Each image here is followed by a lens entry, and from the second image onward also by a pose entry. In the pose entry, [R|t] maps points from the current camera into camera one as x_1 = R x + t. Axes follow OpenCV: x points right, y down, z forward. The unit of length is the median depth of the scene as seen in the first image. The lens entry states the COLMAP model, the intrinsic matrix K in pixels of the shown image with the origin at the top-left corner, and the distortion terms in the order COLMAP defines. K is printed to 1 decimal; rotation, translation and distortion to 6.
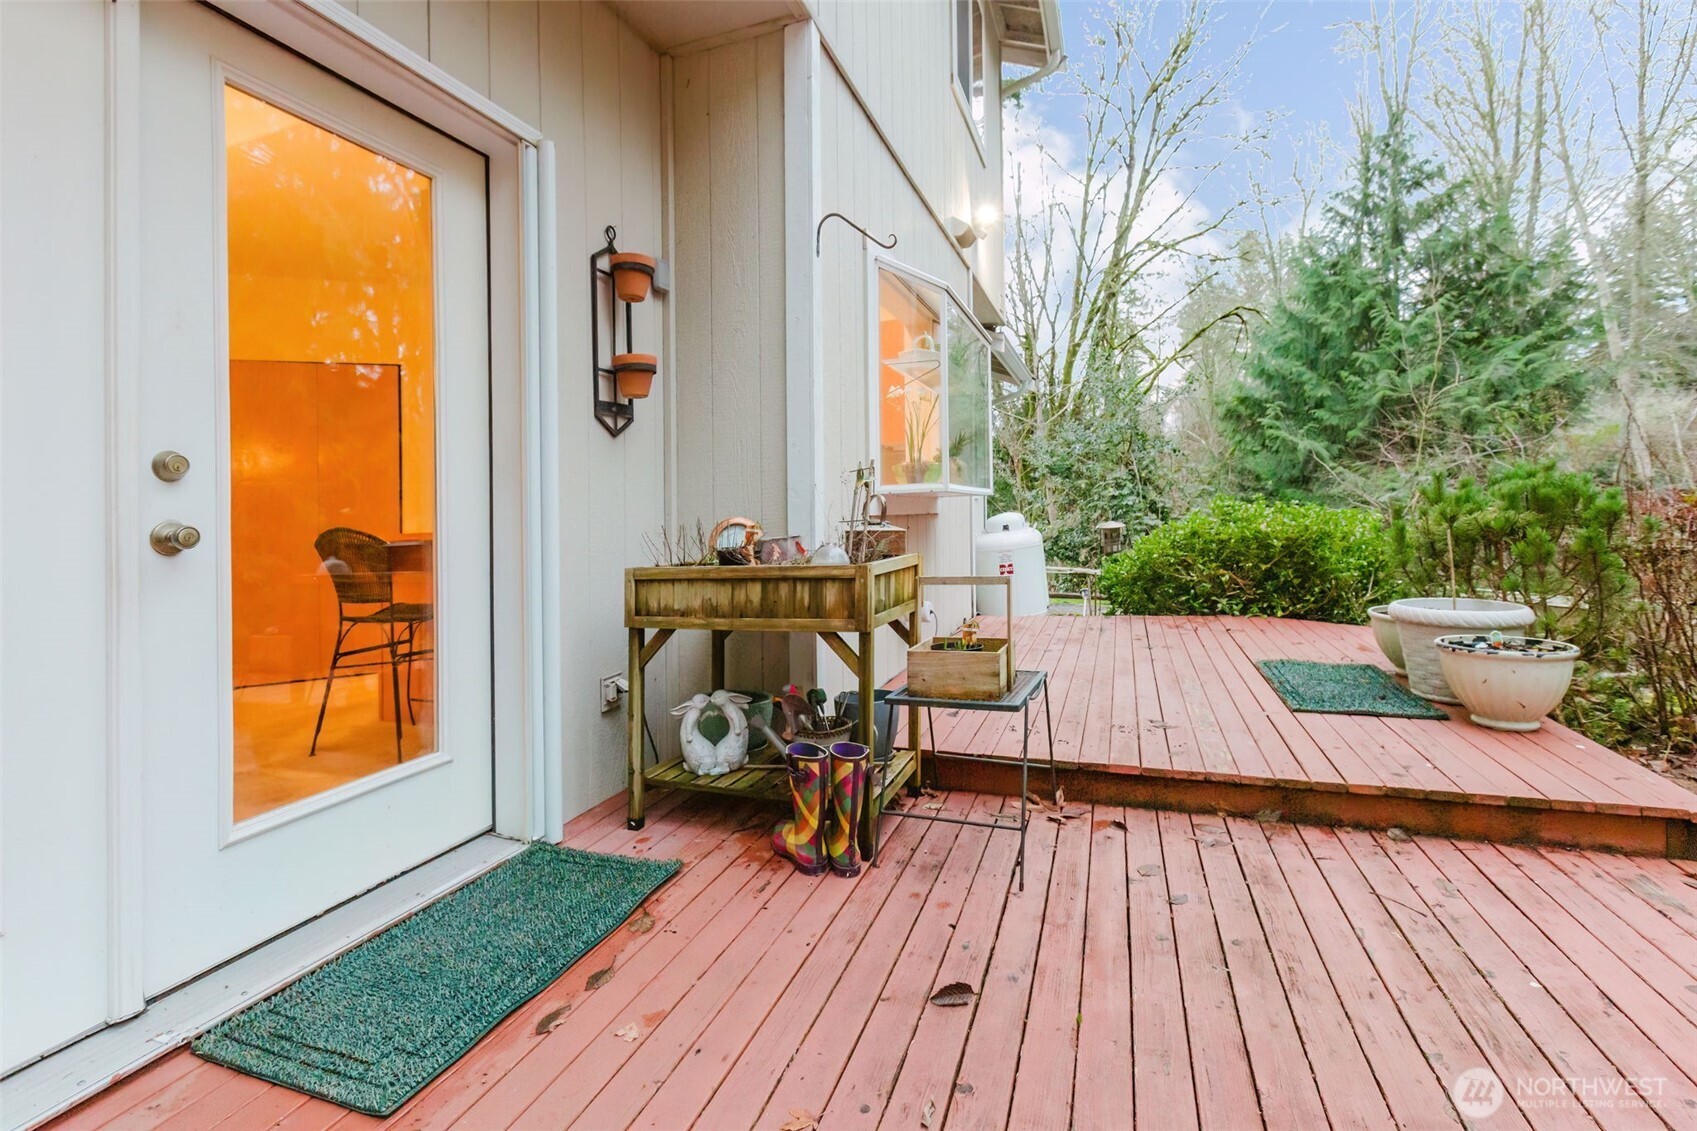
lens RADIAL K [[781.4, 0, 825.1], [0, 781.4, 511.6], [0, 0, 1]] dist [-0.000778, -0.000587]
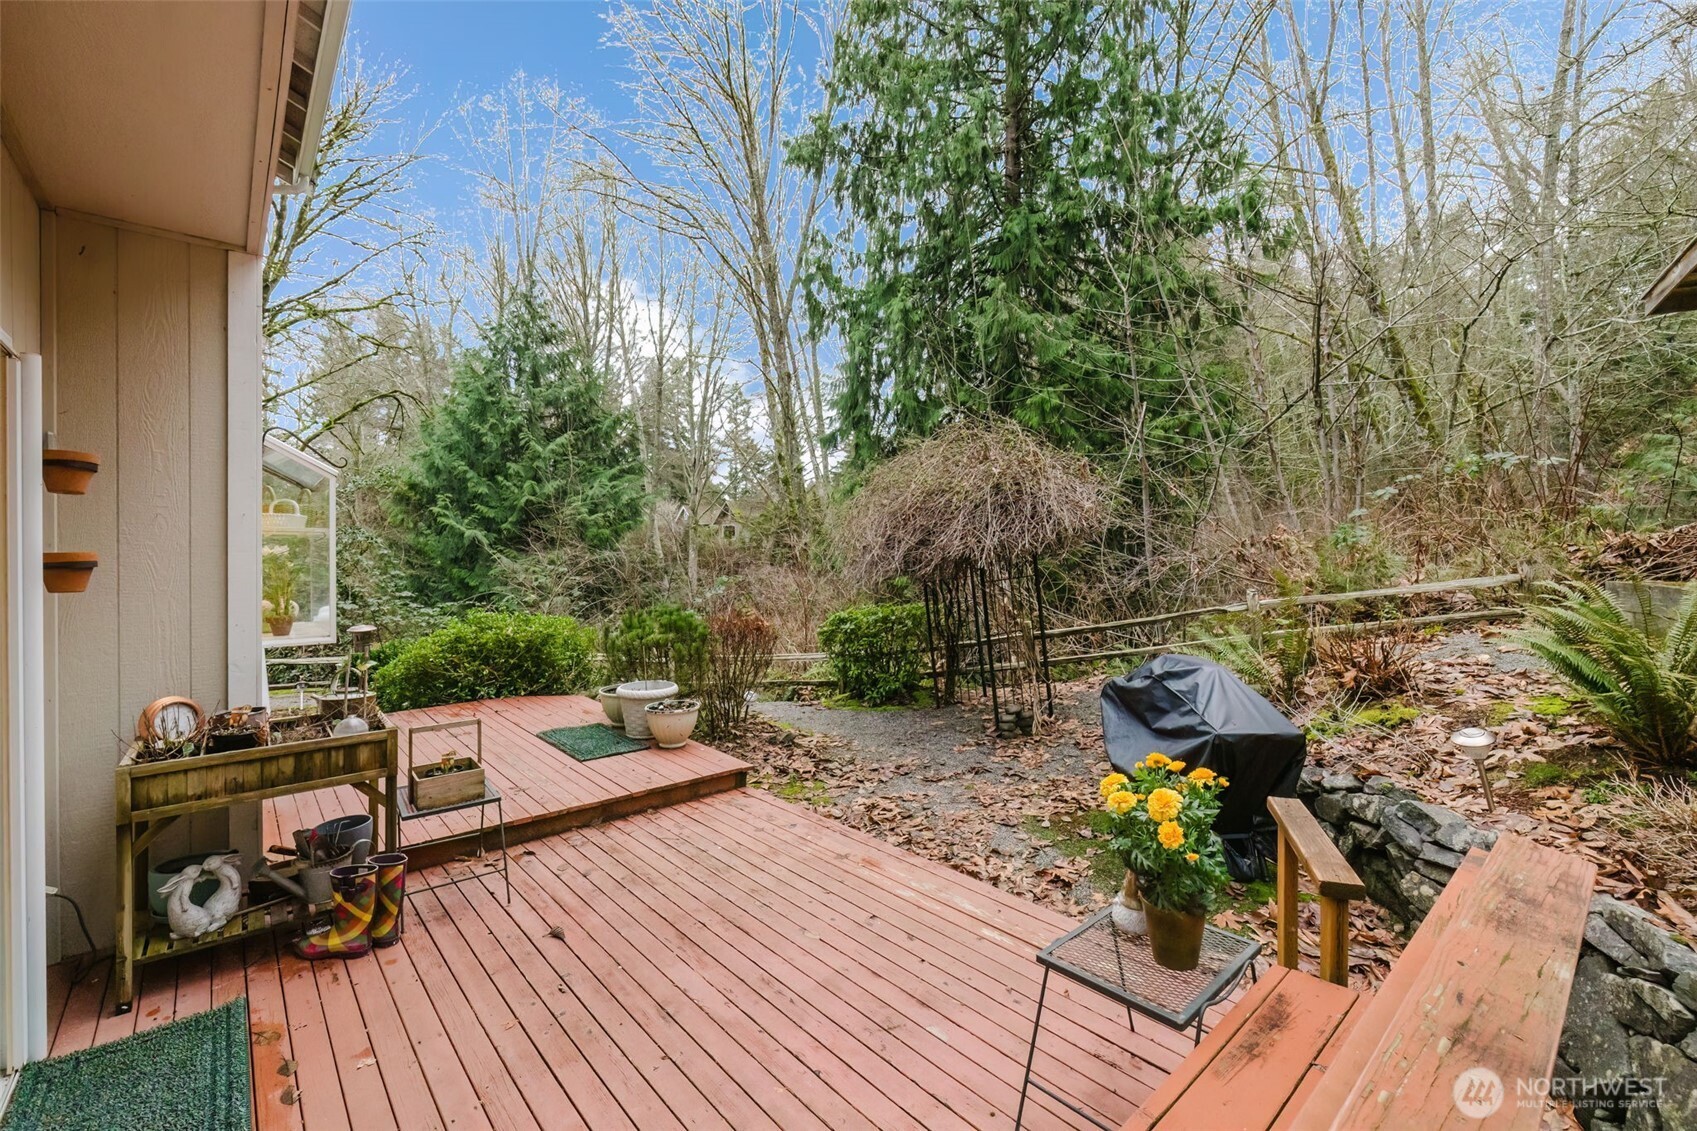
lens RADIAL K [[720.6, 0, 848.5], [0, 720.6, 565.5], [0, 0, 1]] dist [-0.000781, -0.000188]
pose [[0.473774, 0.015003, 0.880519, -0.526567], [-0.009899, 0.999882, -0.011710, -0.163952], [-0.880591, -0.003168, 0.473867, -0.270811]]
